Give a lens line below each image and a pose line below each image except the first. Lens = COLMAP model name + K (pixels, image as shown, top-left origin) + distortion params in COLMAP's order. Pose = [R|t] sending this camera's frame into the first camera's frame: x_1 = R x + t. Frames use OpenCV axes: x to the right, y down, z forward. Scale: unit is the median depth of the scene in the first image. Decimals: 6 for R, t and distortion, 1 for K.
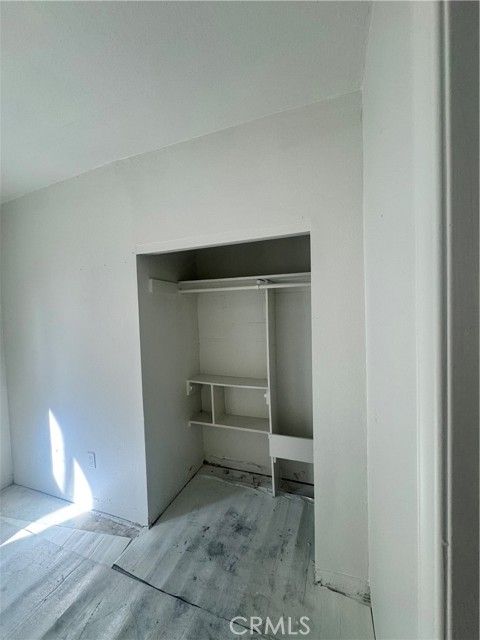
lens RADIAL K [[256.0, 0, 239.2], [0, 256.0, 318.6], [0, 0, 1]] dist [0.003385, 0.000871]
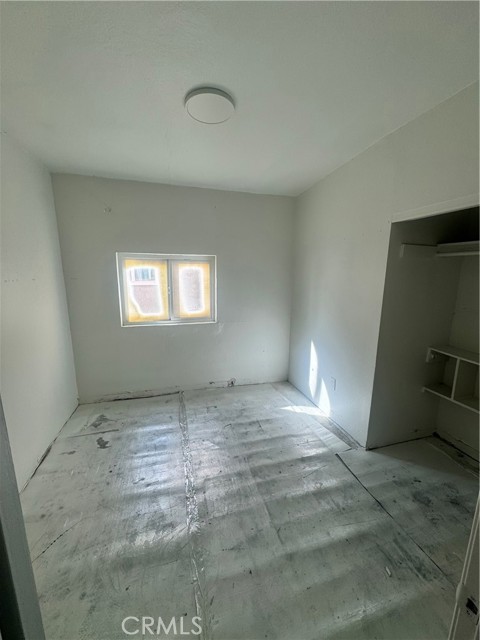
lens RADIAL K [[256.0, 0, 239.8], [0, 256.0, 318.7], [0, 0, 1]] dist [0.003385, 0.000871]
pose [[0.591062, 0.189363, -0.784084, 0.135105], [-0.064297, 0.980021, 0.188215, -0.006596], [0.804059, -0.060833, 0.591429, -0.182625]]
